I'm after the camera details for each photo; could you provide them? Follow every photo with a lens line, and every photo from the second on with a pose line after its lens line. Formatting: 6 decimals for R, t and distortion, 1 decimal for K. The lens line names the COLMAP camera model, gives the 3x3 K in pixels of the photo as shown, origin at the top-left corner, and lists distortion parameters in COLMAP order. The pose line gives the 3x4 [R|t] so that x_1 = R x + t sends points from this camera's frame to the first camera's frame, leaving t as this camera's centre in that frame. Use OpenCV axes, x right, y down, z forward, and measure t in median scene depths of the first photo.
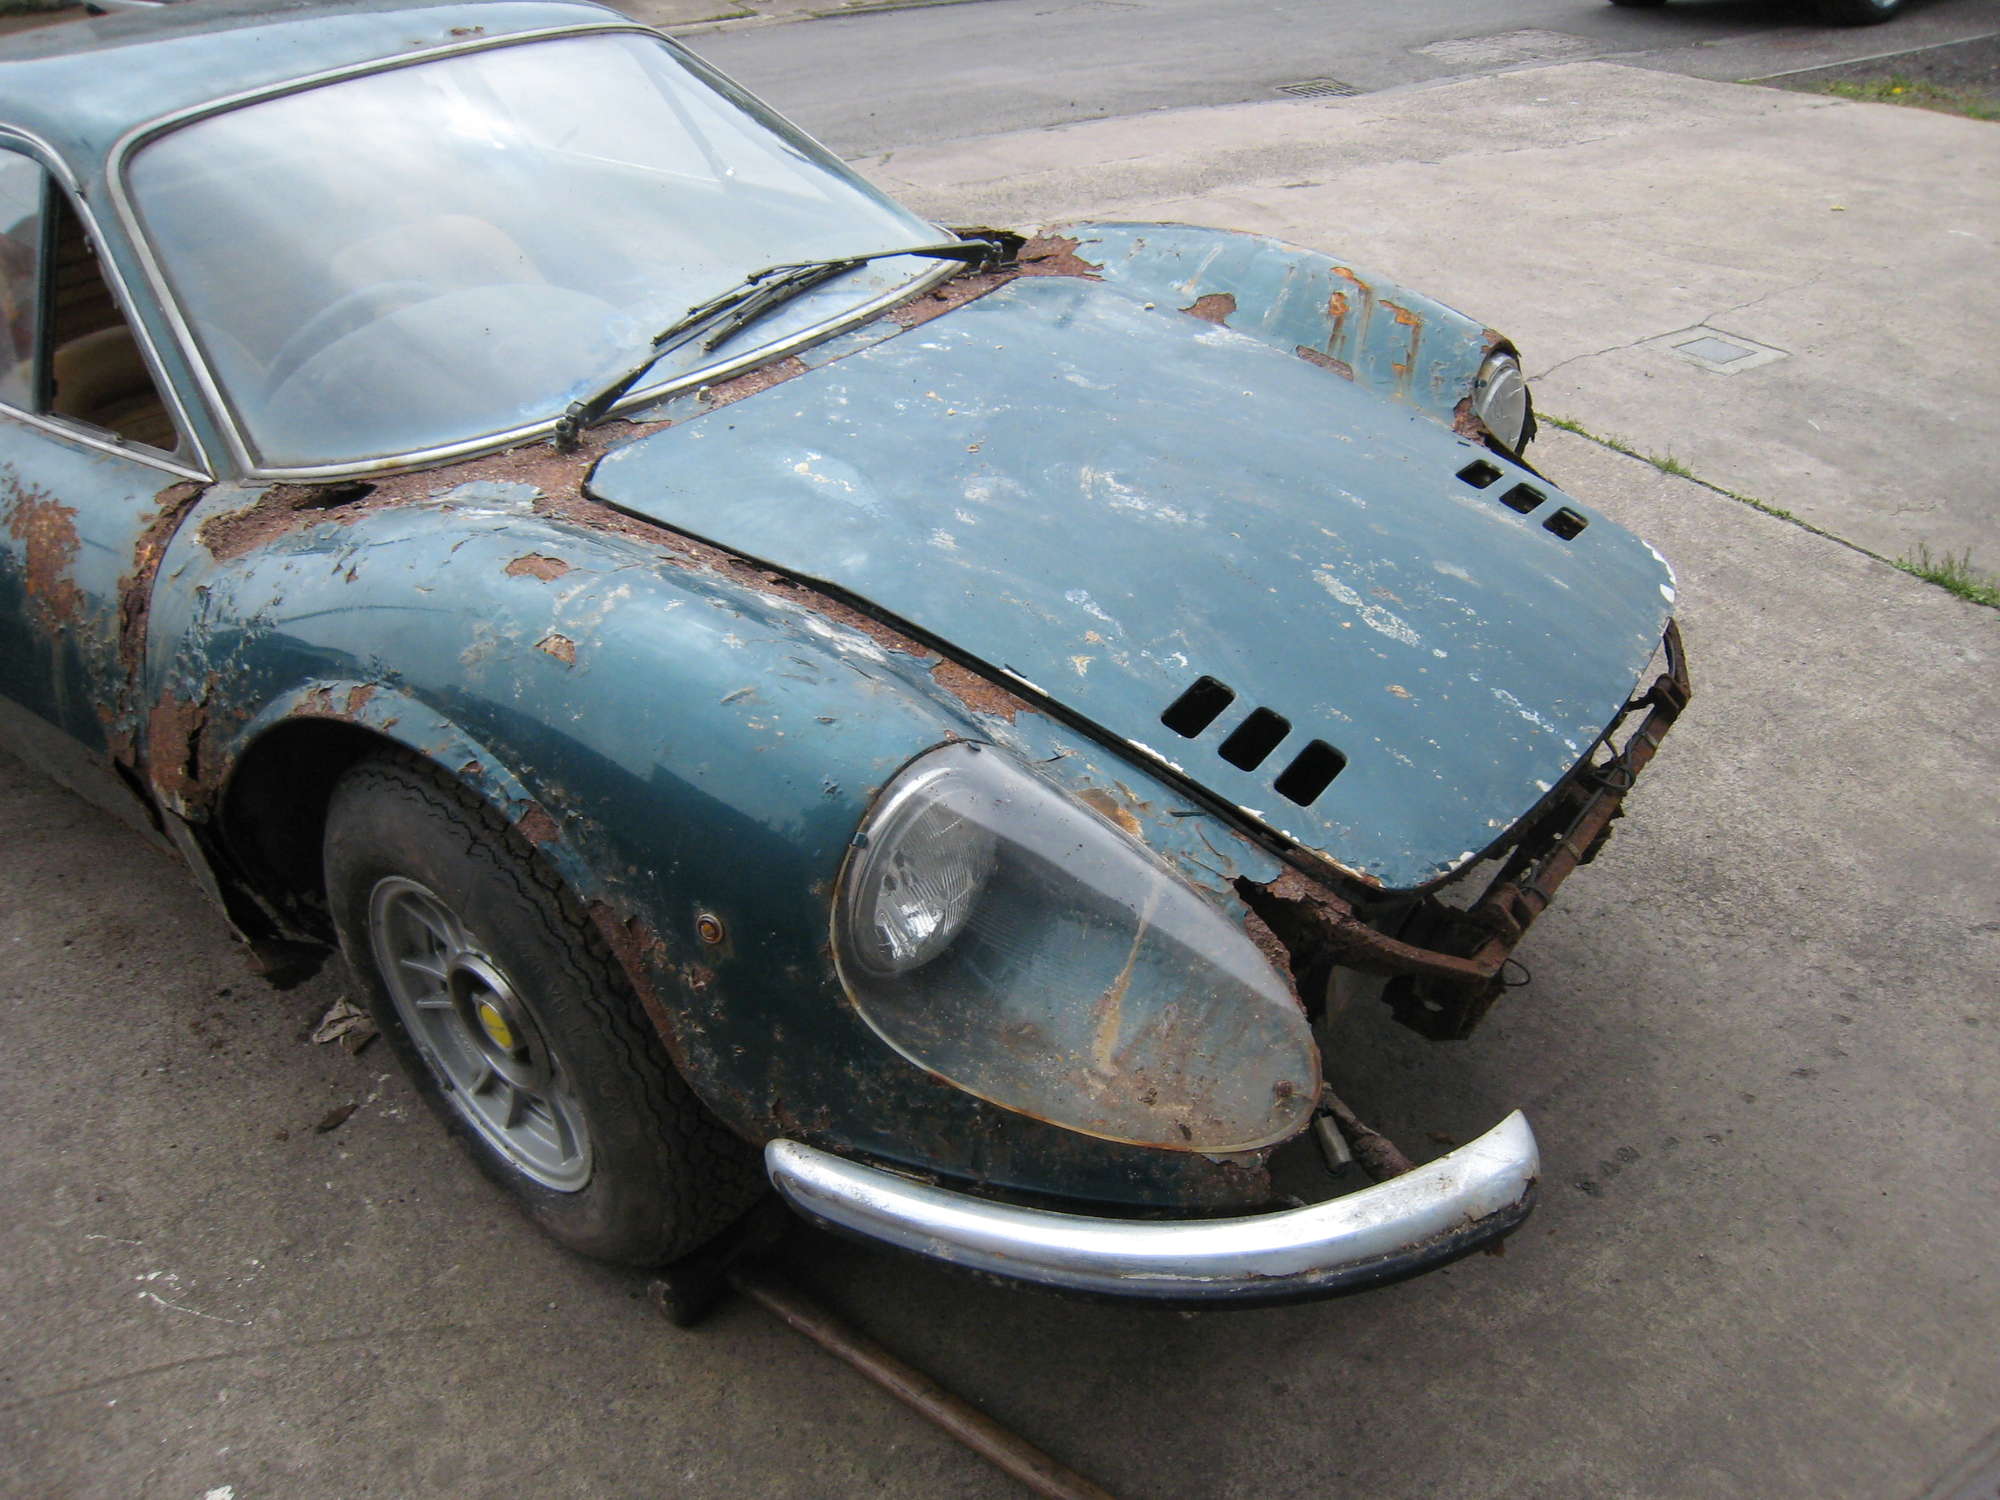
lens RADIAL K [[1642.3, 0, 1007.1], [0, 1642.3, 777.6], [0, 0, 1]] dist [-0.145299, 0.112241]
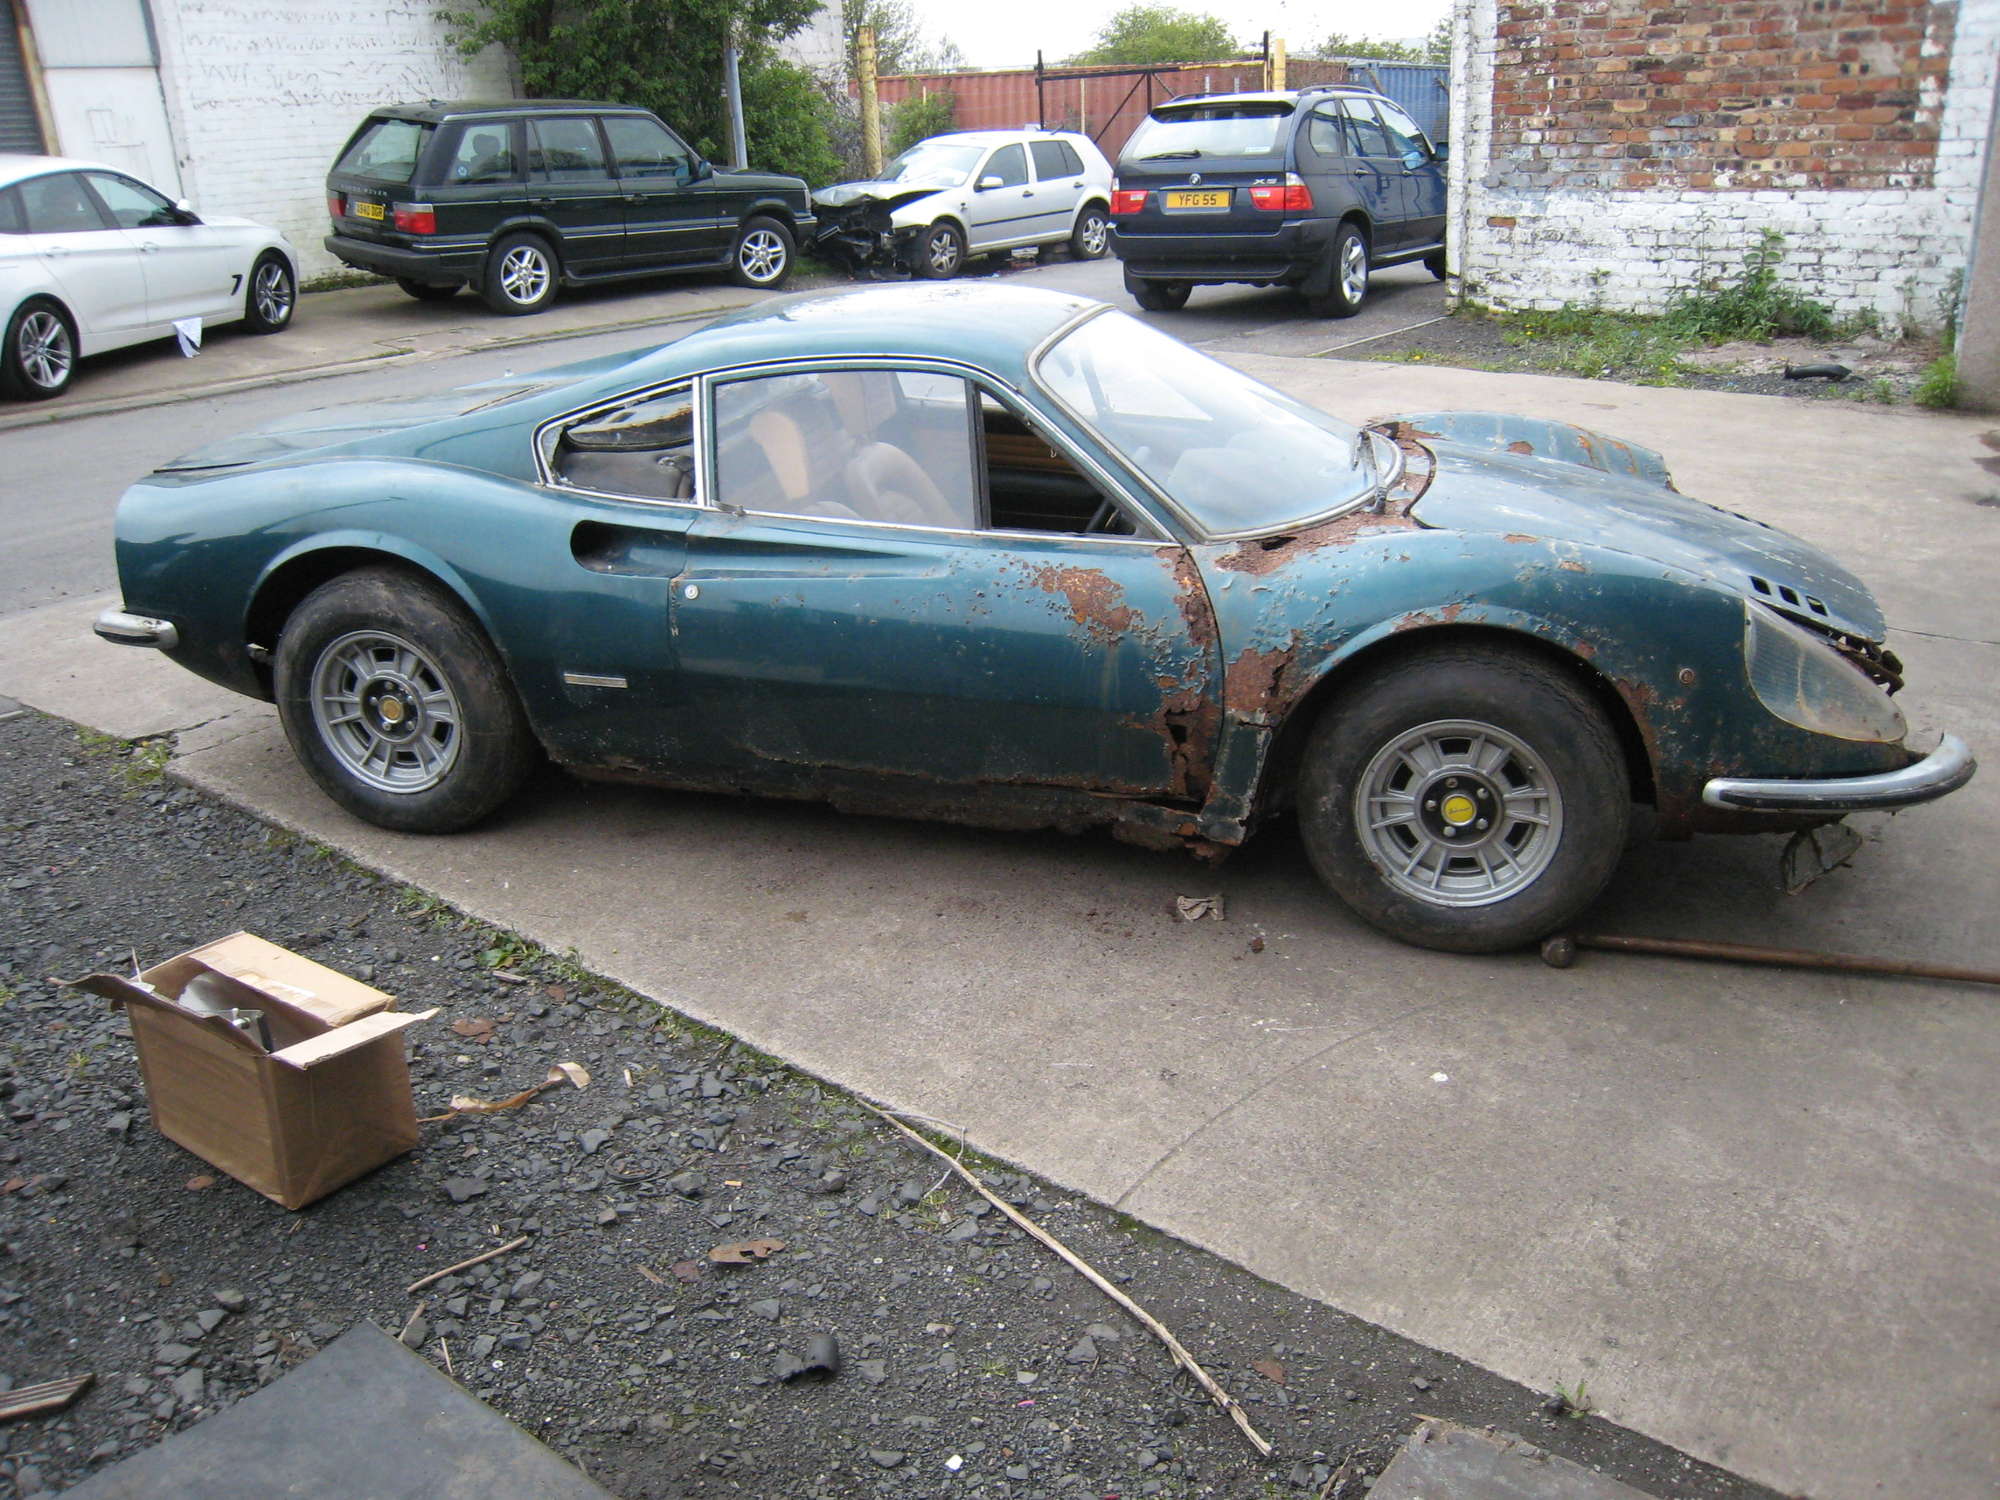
lens RADIAL K [[1642.3, 0, 1007.1], [0, 1642.3, 777.6], [0, 0, 1]] dist [-0.145299, 0.112241]
pose [[0.925714, -0.126224, 0.356540, -1.347135], [0.190604, 0.969905, -0.151509, 0.281374], [-0.326686, 0.208212, 0.921913, -0.478641]]
